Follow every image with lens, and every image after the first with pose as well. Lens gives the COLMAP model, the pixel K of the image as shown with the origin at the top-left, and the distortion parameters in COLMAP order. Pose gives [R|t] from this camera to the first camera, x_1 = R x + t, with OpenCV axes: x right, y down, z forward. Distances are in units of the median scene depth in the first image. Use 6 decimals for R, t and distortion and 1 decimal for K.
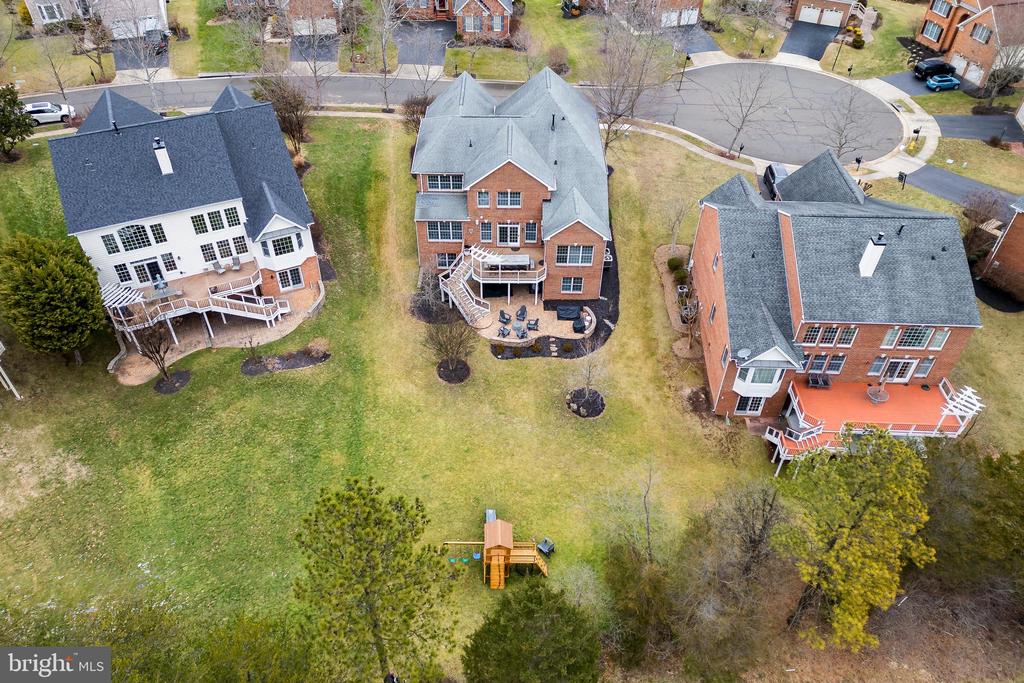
lens RADIAL K [[740.8, 0, 499.2], [0, 740.8, 296.5], [0, 0, 1]] dist [0.078240, -0.097871]
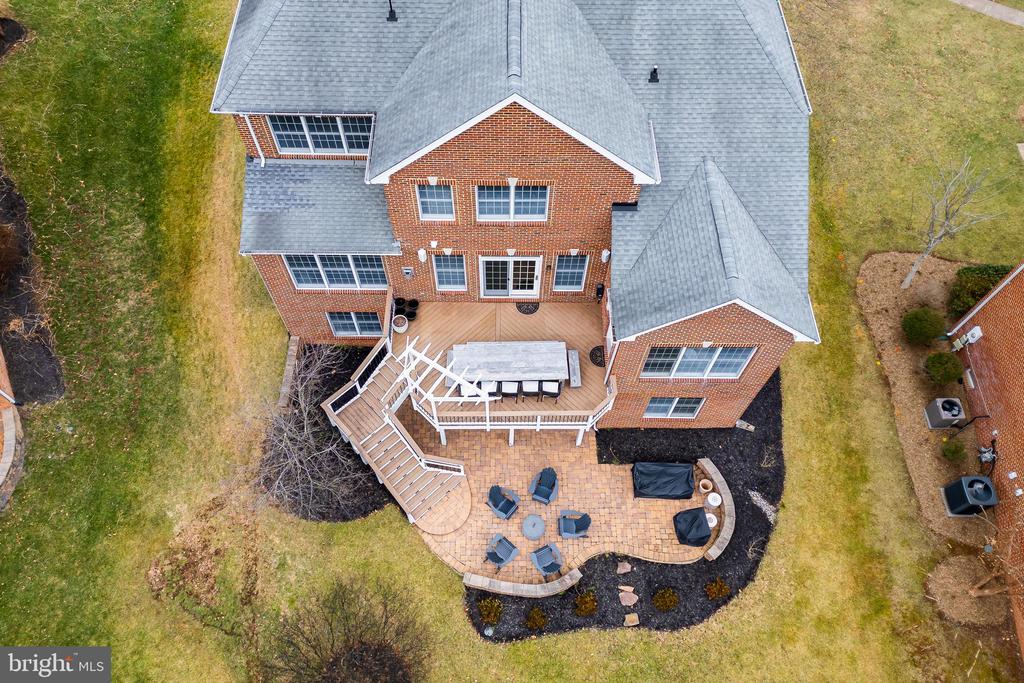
lens RADIAL K [[717.5, 0, 512.0], [0, 717.5, 341.5], [0, 0, 1]] dist [0.069967, -0.066117]
pose [[0.999689, -0.010678, 0.022527, 0.005204], [0.002530, 0.942412, 0.334445, -0.181001], [-0.024801, -0.334284, 0.942146, 0.676200]]
